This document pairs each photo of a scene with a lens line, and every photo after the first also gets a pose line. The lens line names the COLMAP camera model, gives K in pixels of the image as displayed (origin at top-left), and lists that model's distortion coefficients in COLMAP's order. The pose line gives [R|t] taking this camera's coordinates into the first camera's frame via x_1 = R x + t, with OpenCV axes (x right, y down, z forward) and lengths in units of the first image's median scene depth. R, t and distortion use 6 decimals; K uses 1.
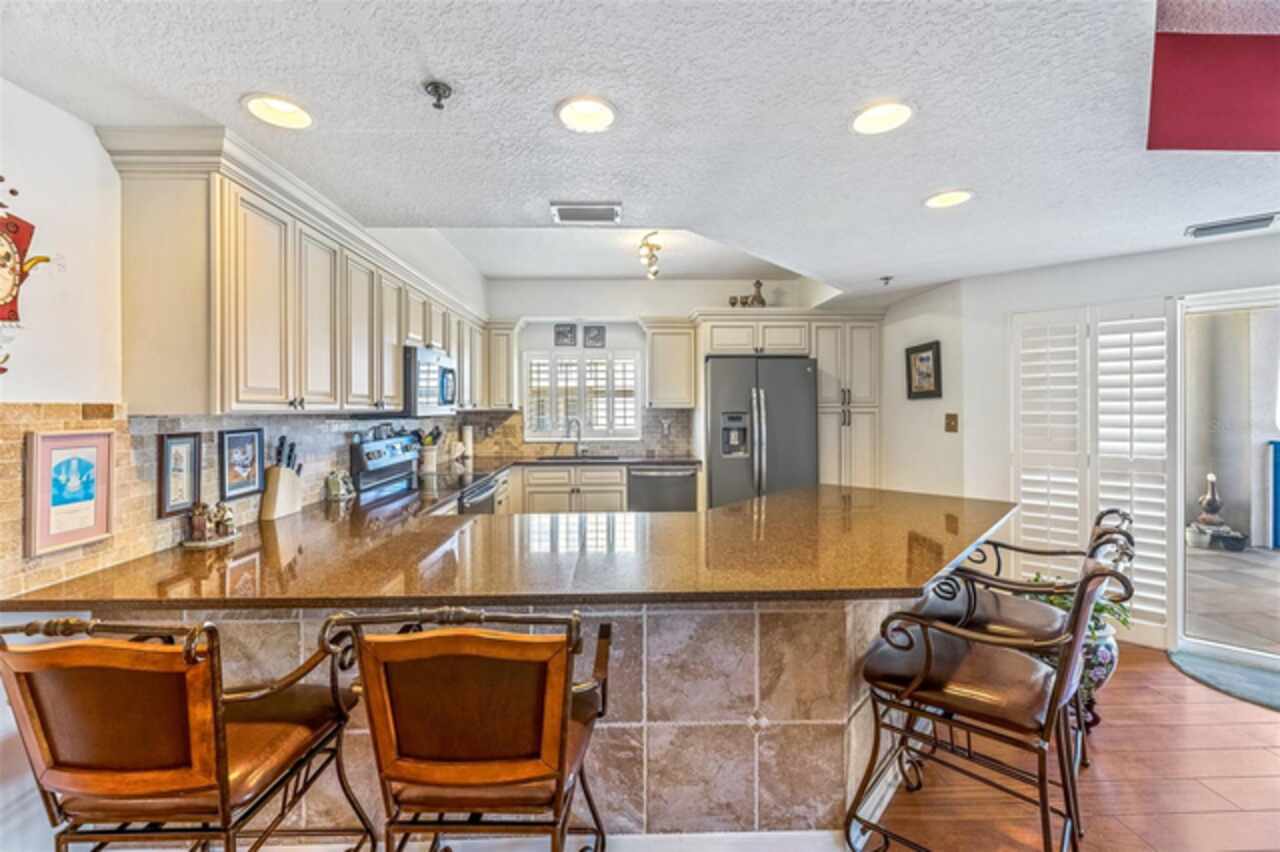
lens RADIAL K [[523.8, 0, 636.3], [0, 523.8, 403.3], [0, 0, 1]] dist [-0.004875, -0.000070]
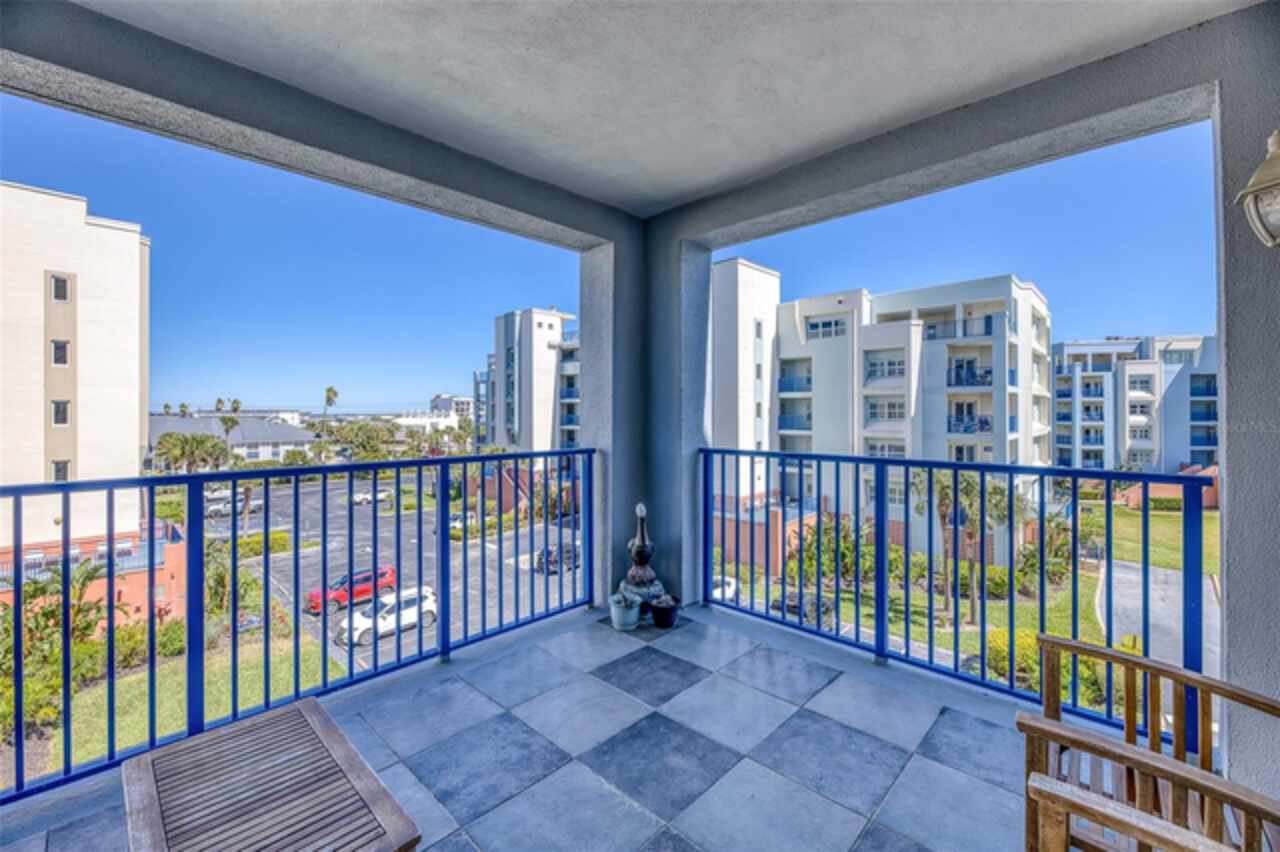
lens RADIAL K [[523.8, 0, 636.1], [0, 523.8, 412.2], [0, 0, 1]] dist [-0.004875, -0.000070]
pose [[0.718582, -0.001329, 0.695441, 0.663955], [0.003301, 0.999993, -0.001499, 0.024487], [-0.695434, 0.003373, 0.718582, 0.551041]]
